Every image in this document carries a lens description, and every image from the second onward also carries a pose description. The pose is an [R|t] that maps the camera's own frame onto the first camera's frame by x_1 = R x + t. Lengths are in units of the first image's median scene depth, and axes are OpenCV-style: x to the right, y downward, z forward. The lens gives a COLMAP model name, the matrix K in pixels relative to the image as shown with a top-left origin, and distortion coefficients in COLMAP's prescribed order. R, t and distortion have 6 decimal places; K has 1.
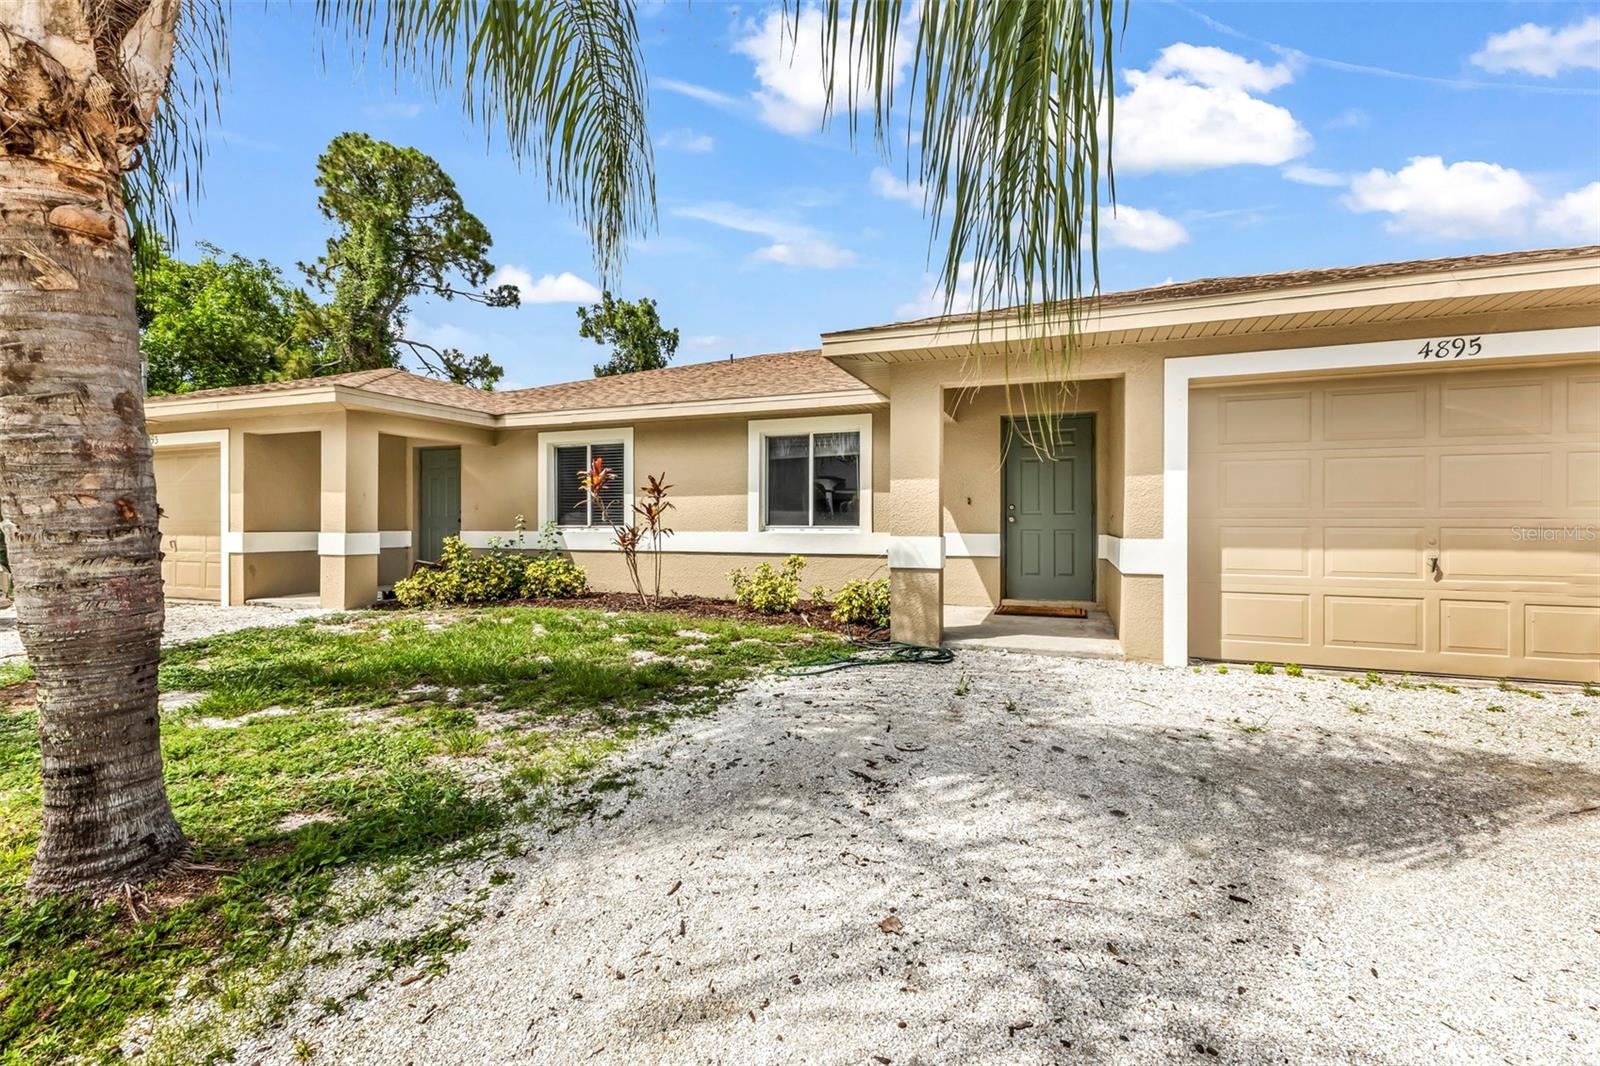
lens RADIAL K [[723.1, 0, 800.0], [0, 723.1, 533.0], [0, 0, 1]] dist [0.001673, 0.000136]
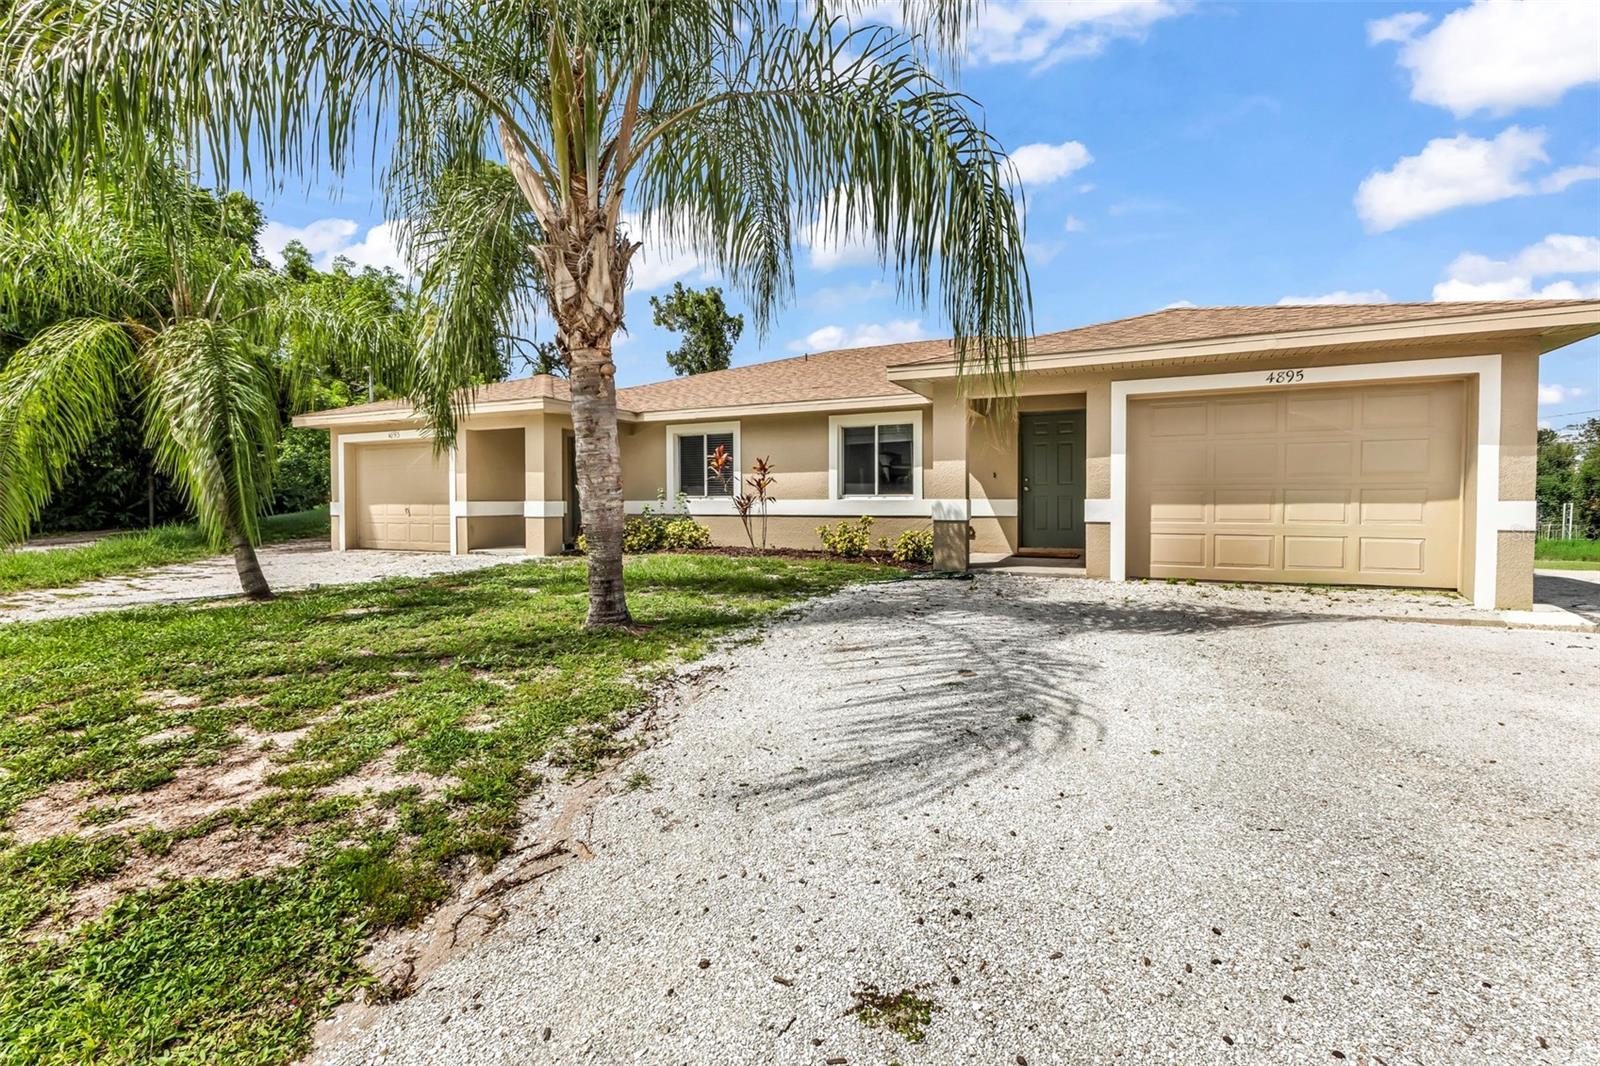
lens RADIAL K [[709.1, 0, 819.8], [0, 709.1, 523.3], [0, 0, 1]] dist [0.000924, 0.000067]
pose [[0.998619, -0.003638, -0.052403, -0.022438], [0.004749, 0.999766, 0.021102, 0.015467], [0.052314, -0.021321, 0.998403, -0.331426]]
